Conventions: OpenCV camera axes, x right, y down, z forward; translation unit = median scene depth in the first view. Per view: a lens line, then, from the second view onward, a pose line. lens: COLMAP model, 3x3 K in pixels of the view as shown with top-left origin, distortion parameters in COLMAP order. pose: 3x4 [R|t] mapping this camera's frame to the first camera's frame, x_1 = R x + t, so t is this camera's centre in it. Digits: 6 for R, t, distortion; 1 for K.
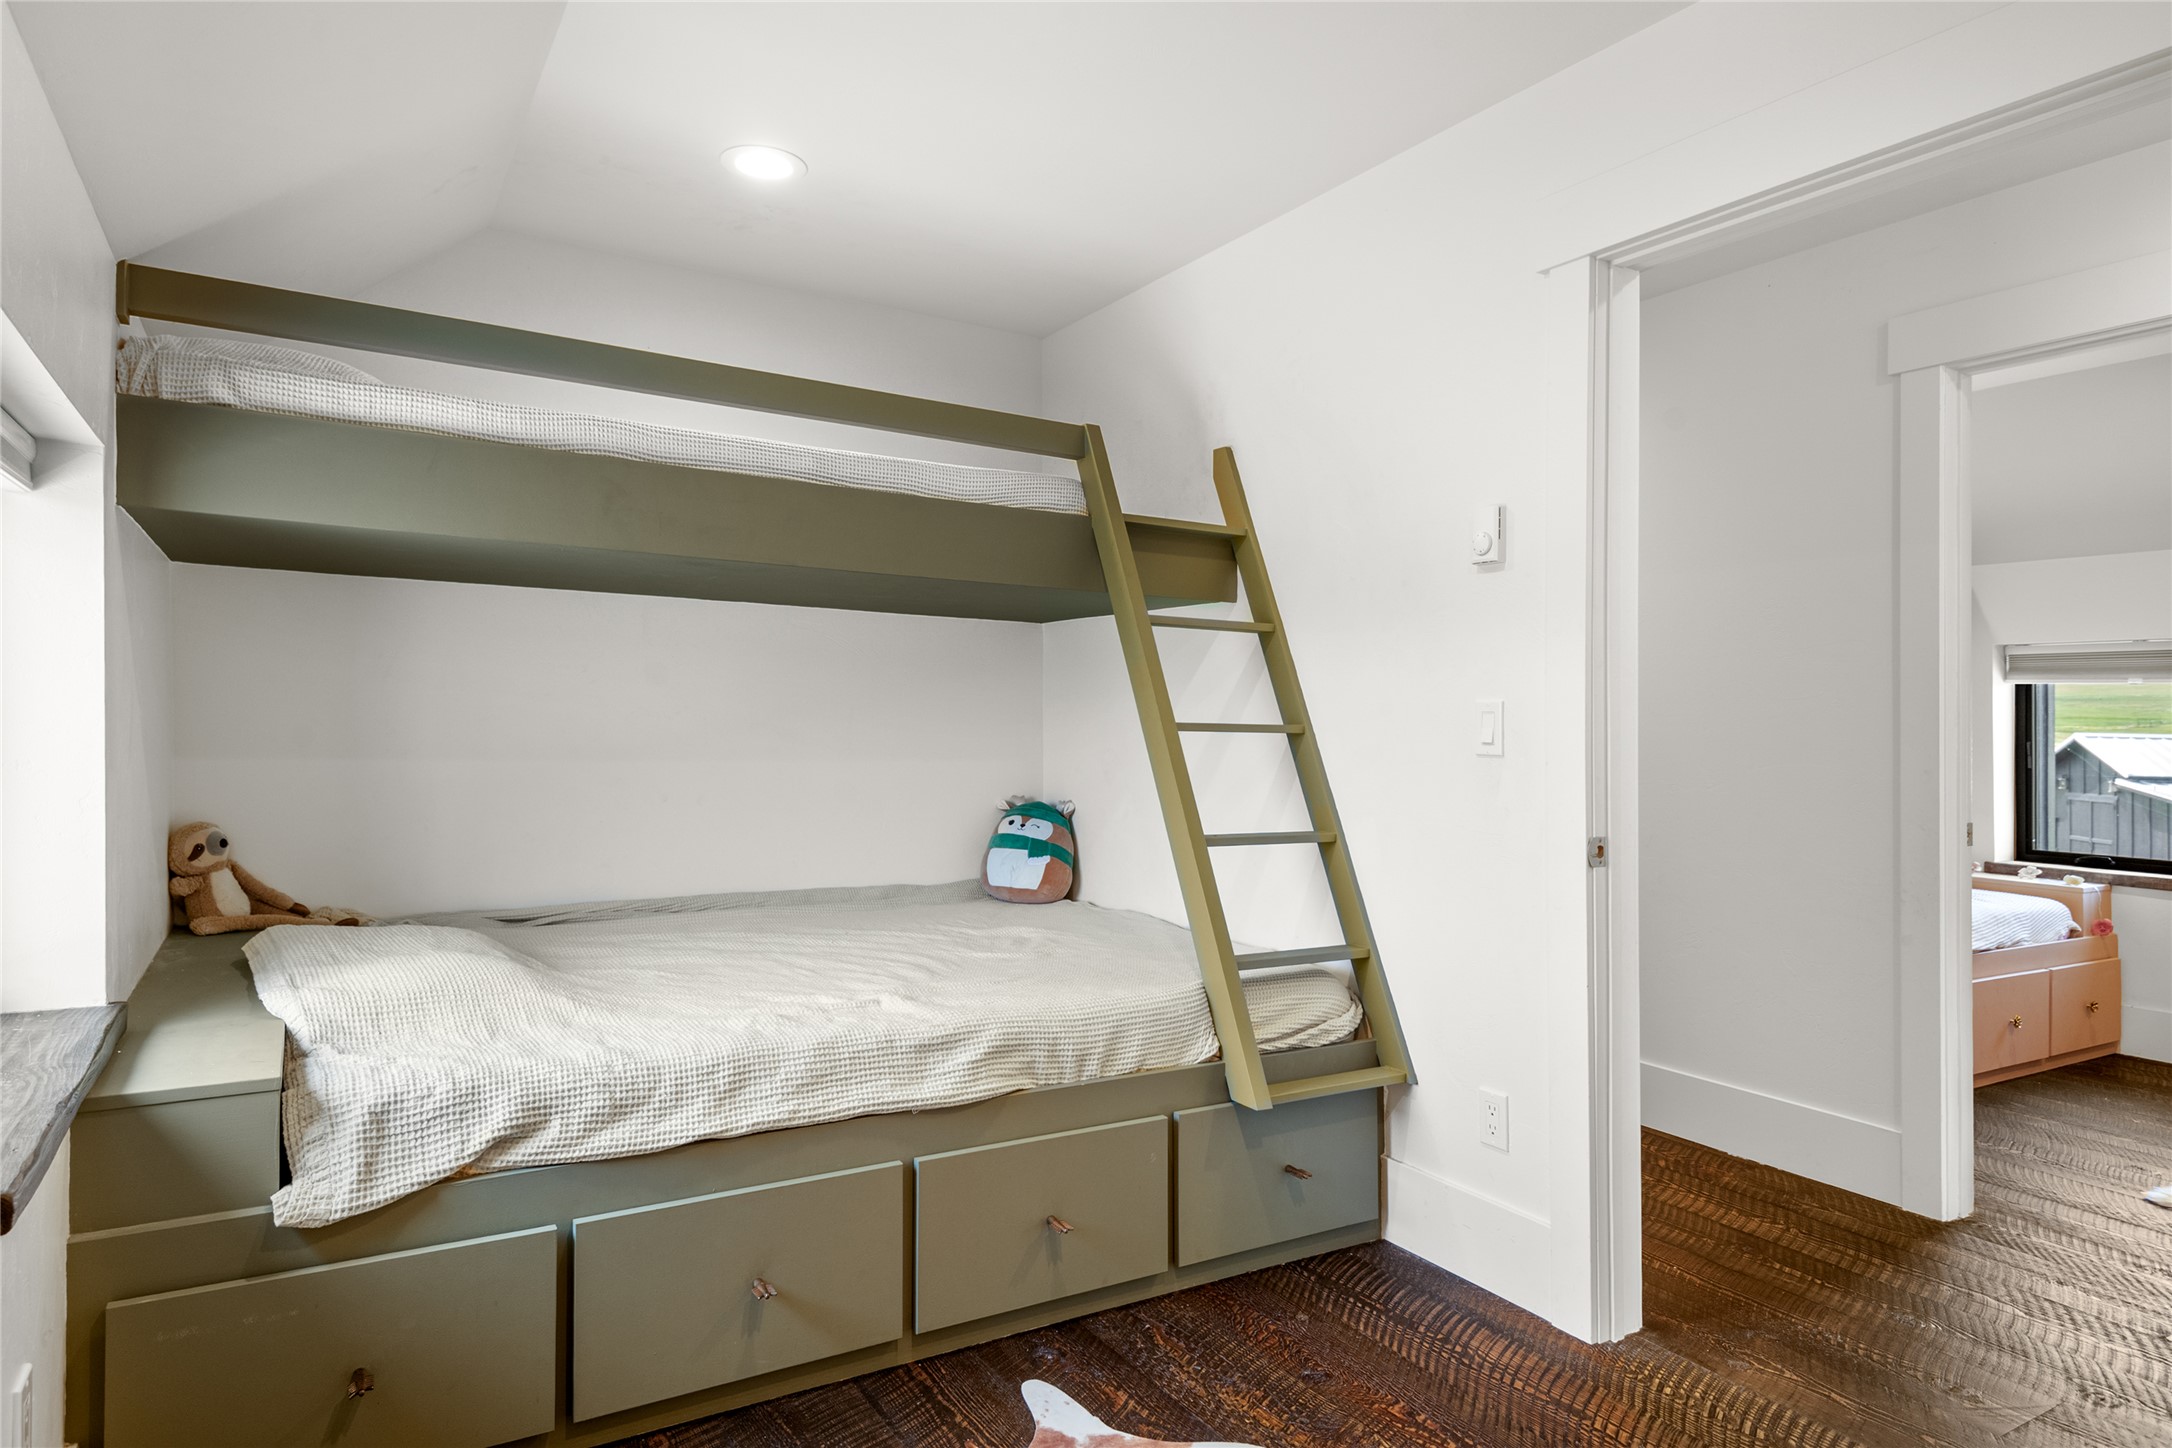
lens RADIAL K [[1235.7, 0, 1080.8], [0, 1235.7, 731.1], [0, 0, 1]] dist [0.002441, 0.001203]
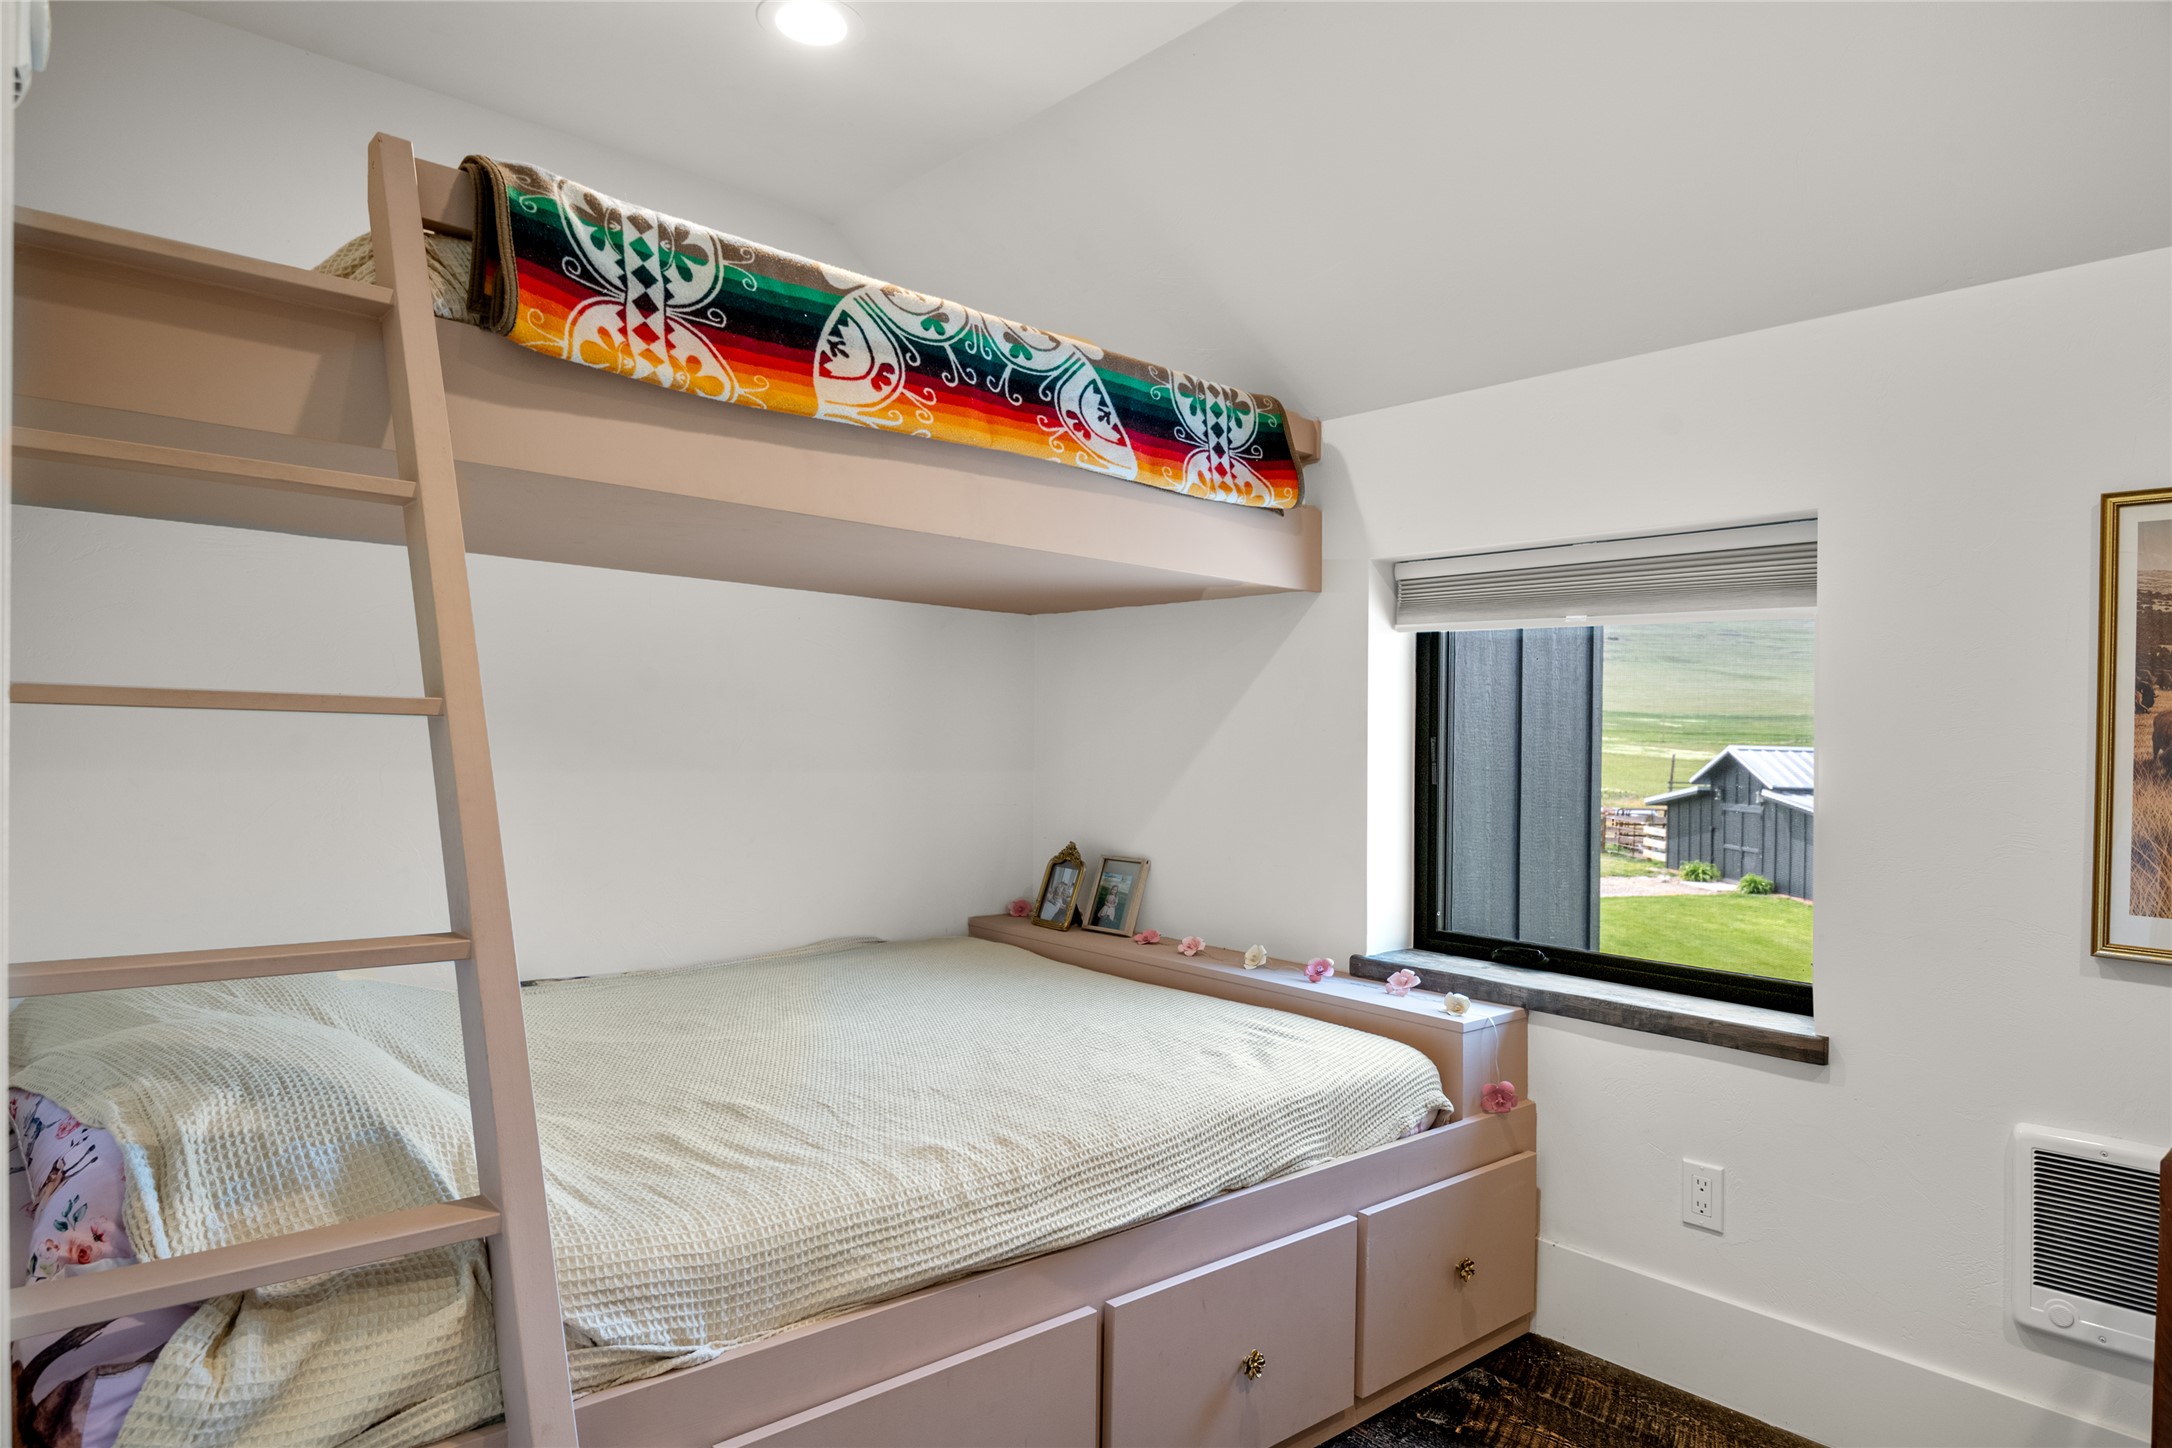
lens RADIAL K [[1235.7, 0, 1090.8], [0, 1235.7, 727.6], [0, 0, 1]] dist [0.002441, 0.001203]
pose [[0.982411, 0.018899, 0.185772, 0.514938], [-0.018162, 0.999819, -0.005670, 0.010658], [-0.185845, 0.002196, 0.982577, 0.486220]]
